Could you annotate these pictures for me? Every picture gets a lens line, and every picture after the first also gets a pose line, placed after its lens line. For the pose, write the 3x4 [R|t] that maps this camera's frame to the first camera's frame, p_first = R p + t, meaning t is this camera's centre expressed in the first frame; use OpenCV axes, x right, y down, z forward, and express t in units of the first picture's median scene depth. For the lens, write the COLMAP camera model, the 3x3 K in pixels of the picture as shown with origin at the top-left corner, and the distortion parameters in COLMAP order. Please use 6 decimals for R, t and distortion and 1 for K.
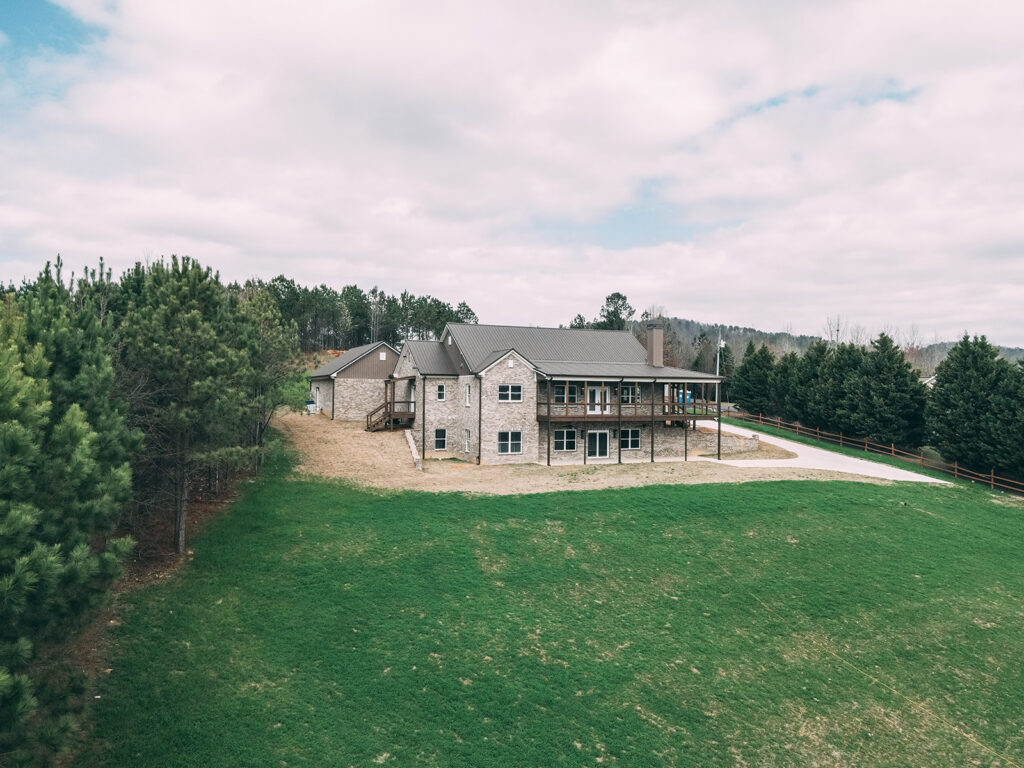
lens RADIAL K [[751.7, 0, 512.0], [0, 751.7, 384.0], [0, 0, 1]] dist [0.013928, 0.010698]
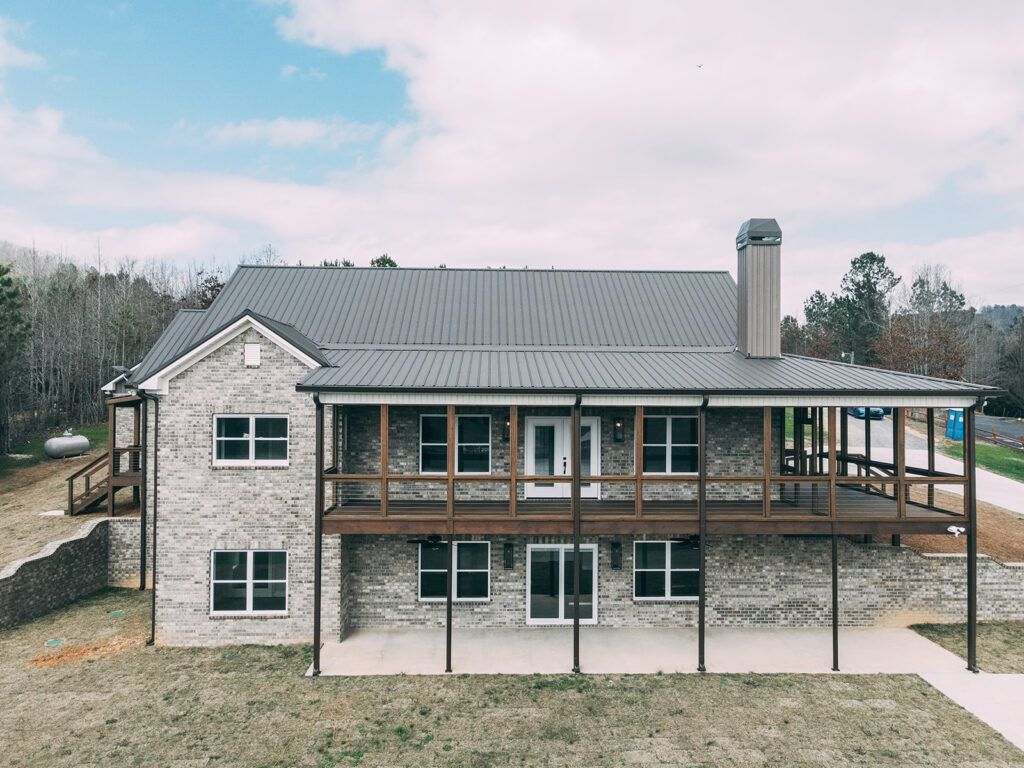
lens RADIAL K [[751.7, 0, 512.0], [0, 751.7, 384.0], [0, 0, 1]] dist [0.013928, 0.010698]
pose [[0.930992, -0.007420, -0.364964, 0.223548], [0.005850, 0.999968, -0.005405, -0.010397], [0.364993, 0.002897, 0.931006, 0.677976]]
